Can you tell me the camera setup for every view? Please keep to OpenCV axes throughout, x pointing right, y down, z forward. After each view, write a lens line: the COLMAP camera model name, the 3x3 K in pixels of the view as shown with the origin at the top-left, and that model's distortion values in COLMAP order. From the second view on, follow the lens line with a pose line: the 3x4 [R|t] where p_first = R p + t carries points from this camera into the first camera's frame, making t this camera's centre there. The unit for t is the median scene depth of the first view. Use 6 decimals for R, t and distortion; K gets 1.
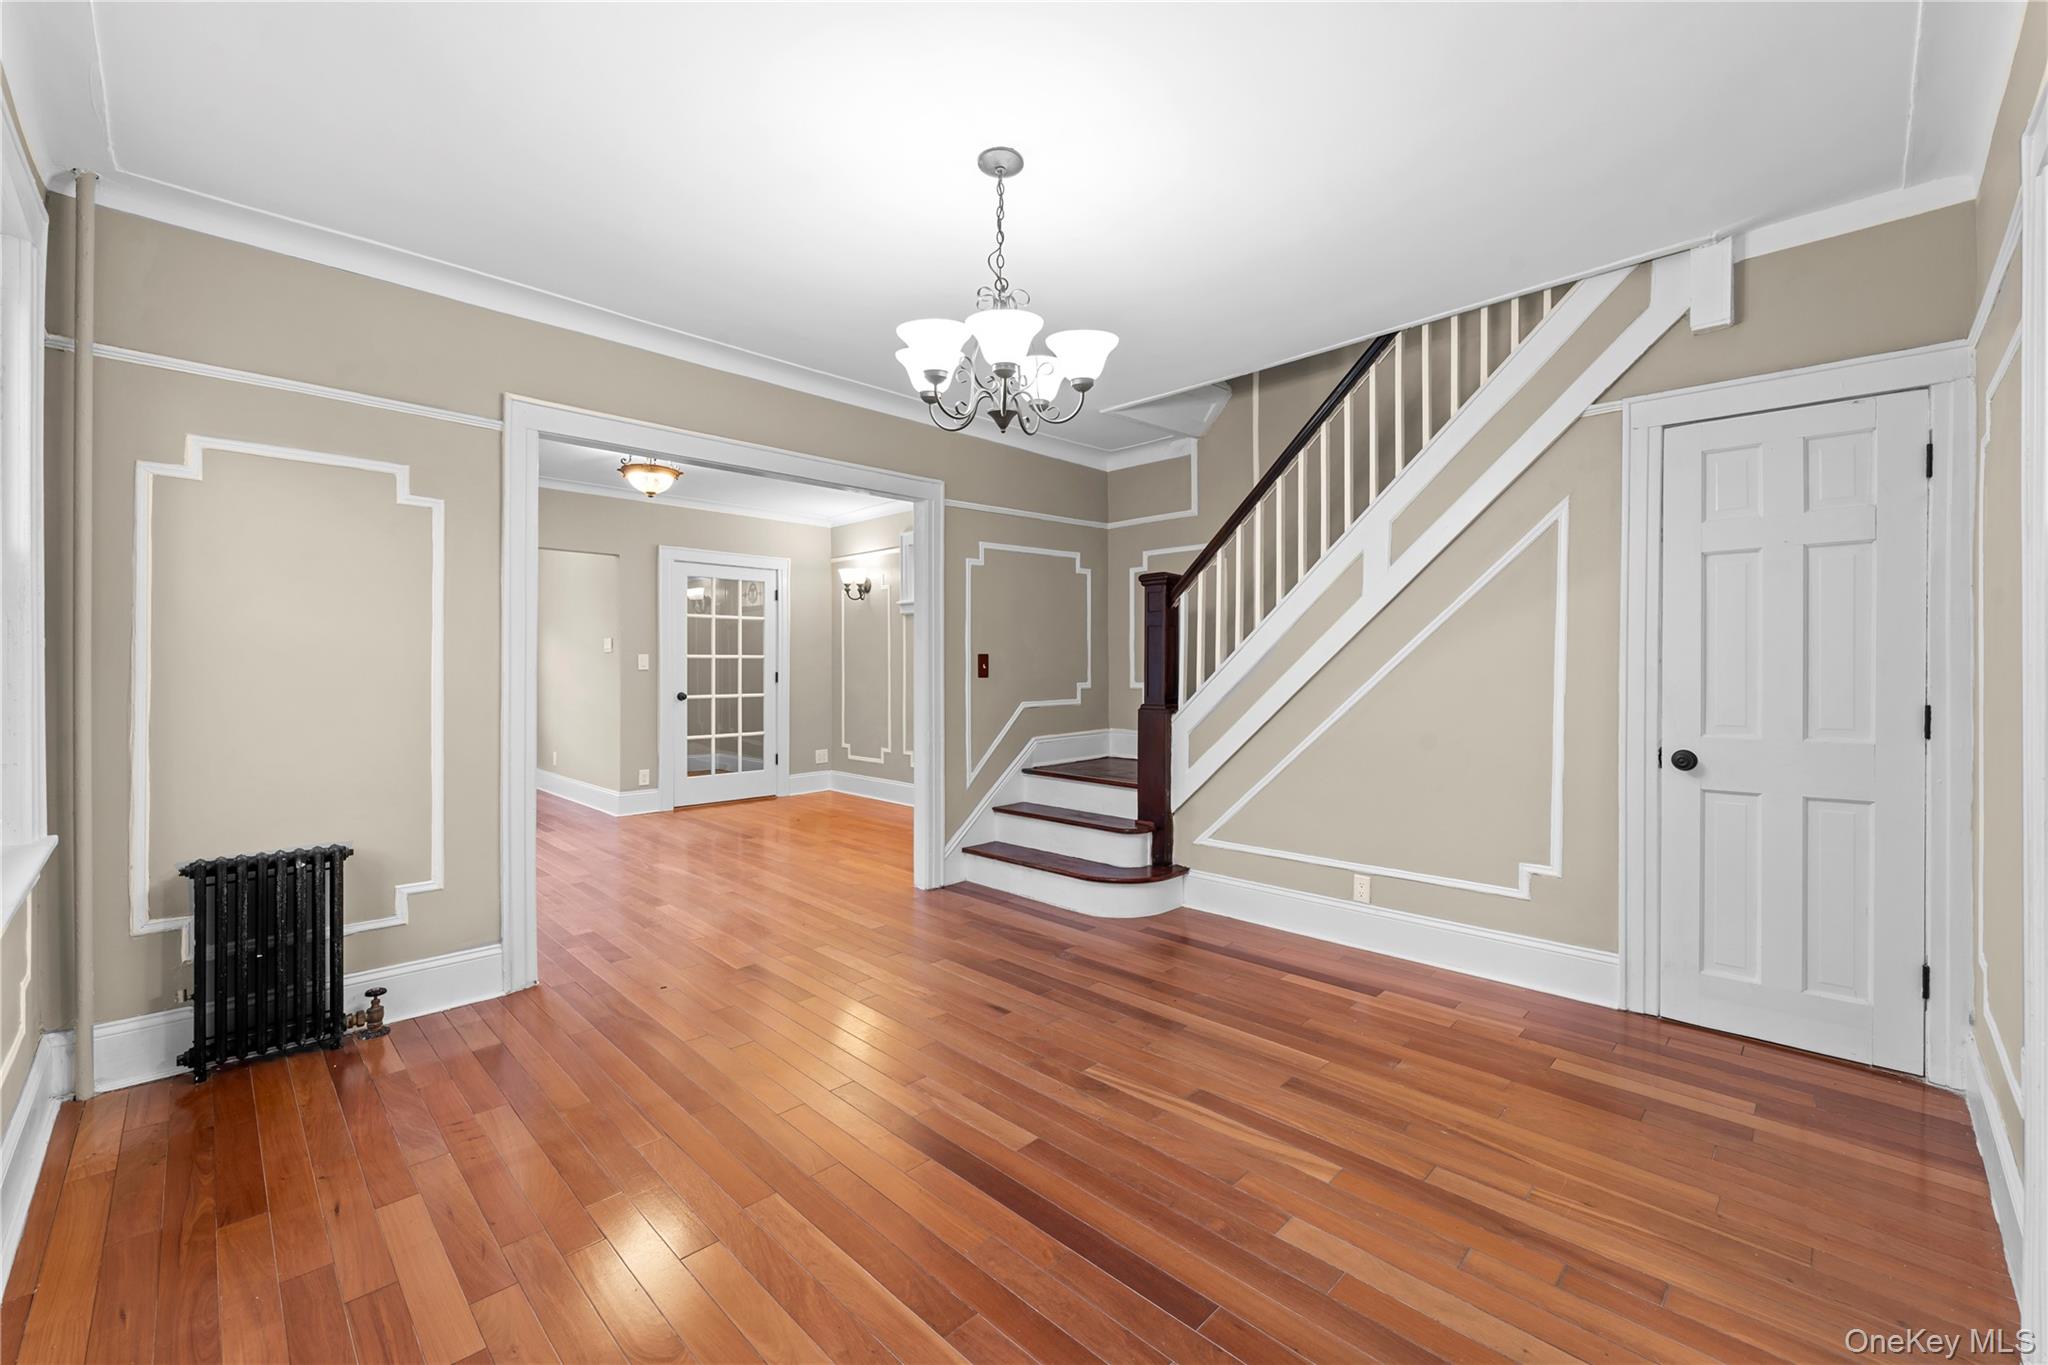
lens RADIAL K [[831.1, 0, 1028.9], [0, 831.1, 670.6], [0, 0, 1]] dist [0.000627, -0.000250]
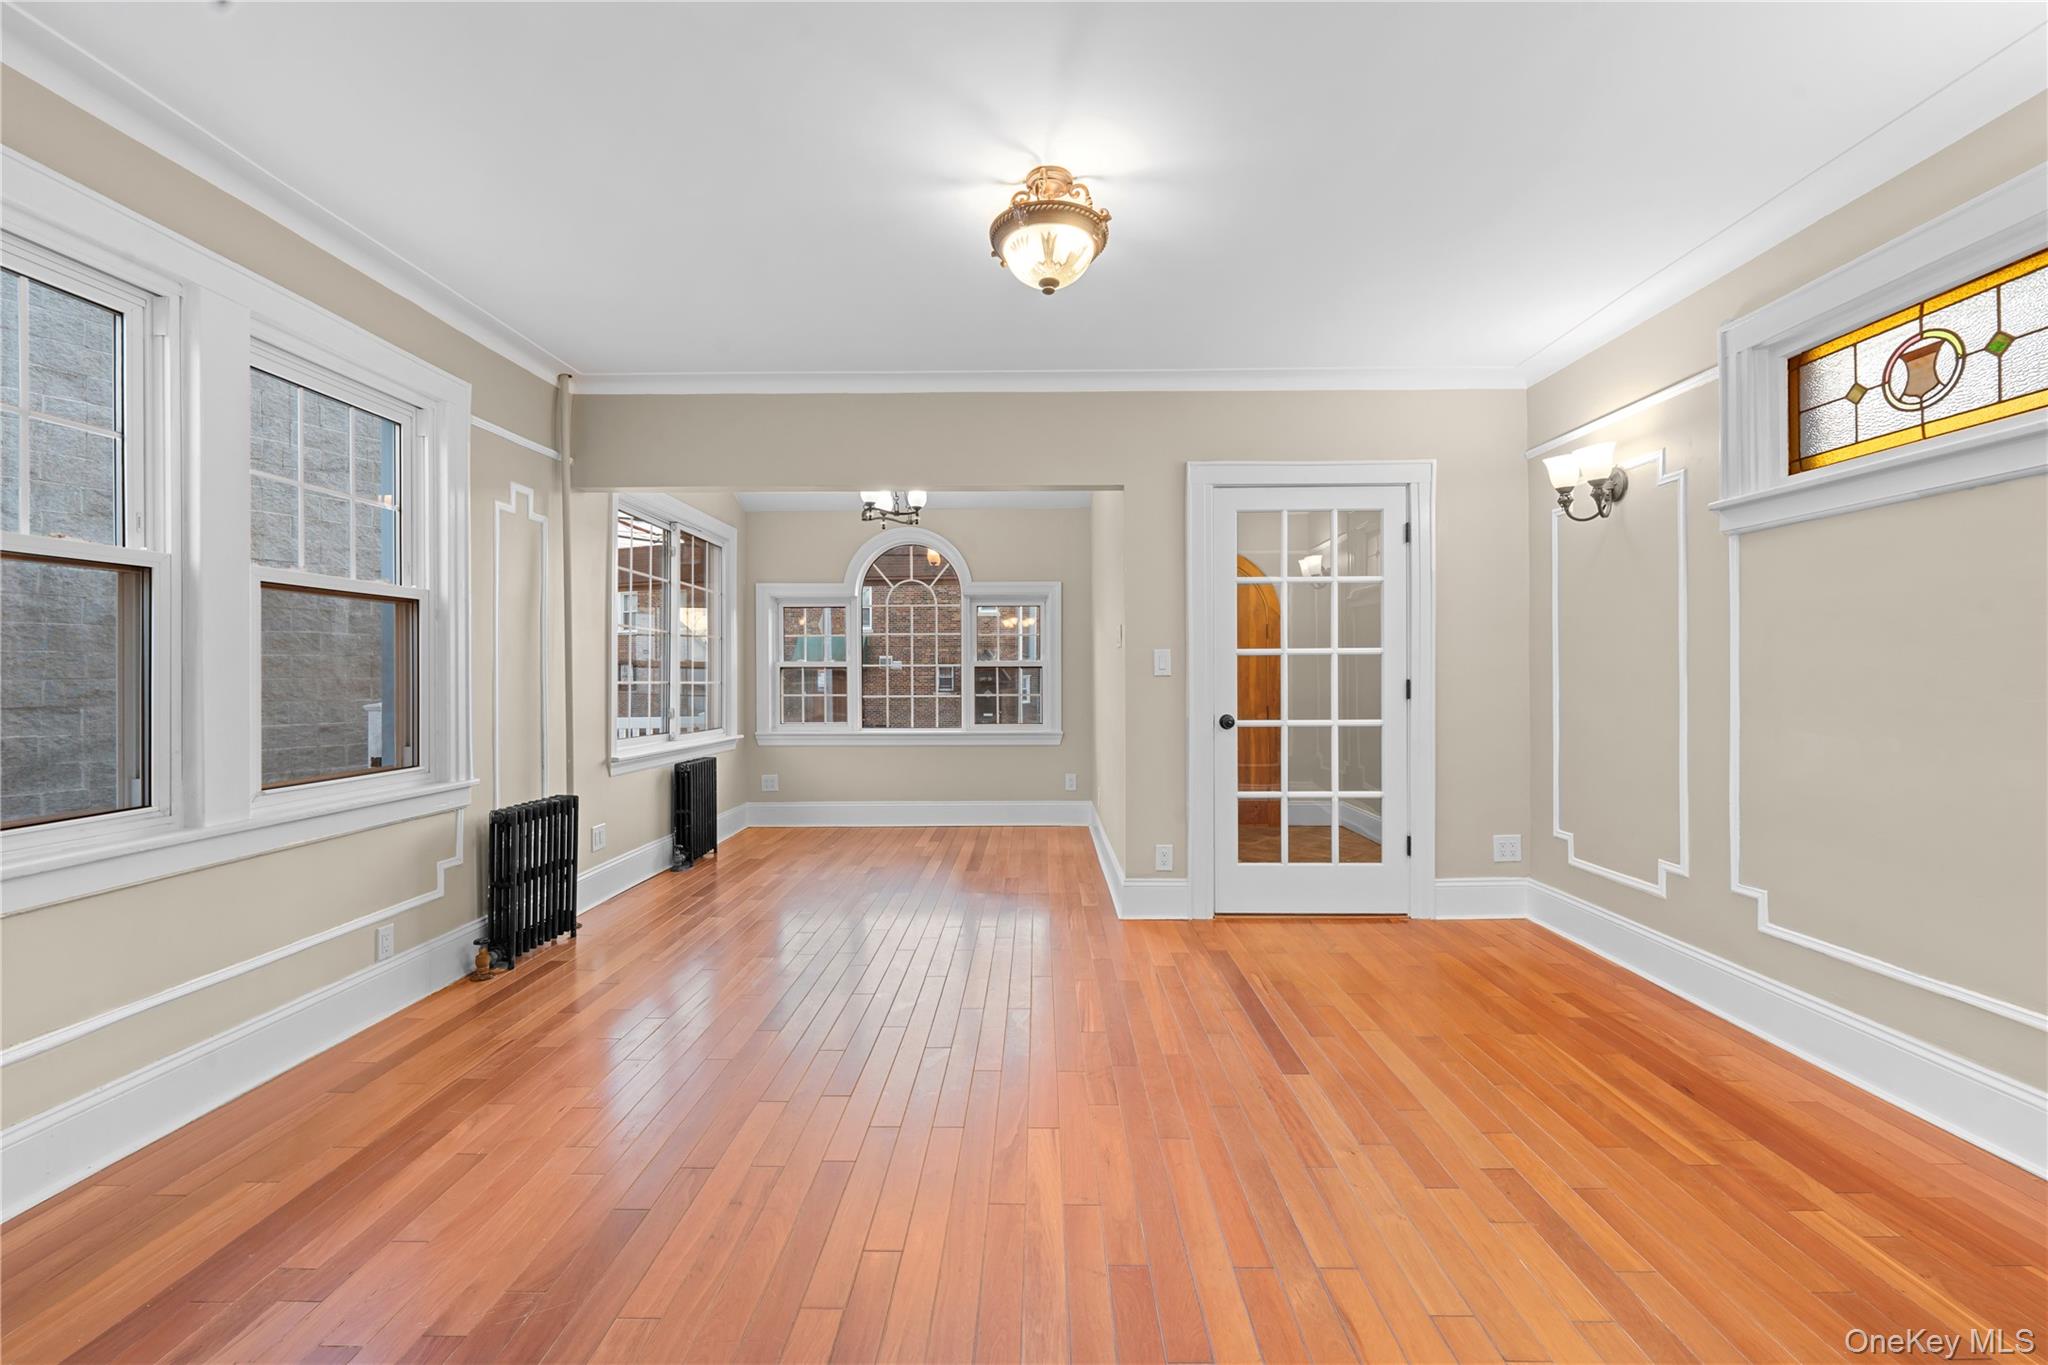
lens RADIAL K [[823.3, 0, 1025.3], [0, 823.3, 673.4], [0, 0, 1]] dist [0.001269, -0.000410]
pose [[0.695490, -0.002560, -0.718531, -0.178875], [0.000778, 0.999996, -0.002810, -0.001472], [0.718536, 0.001395, 0.695489, 0.847823]]
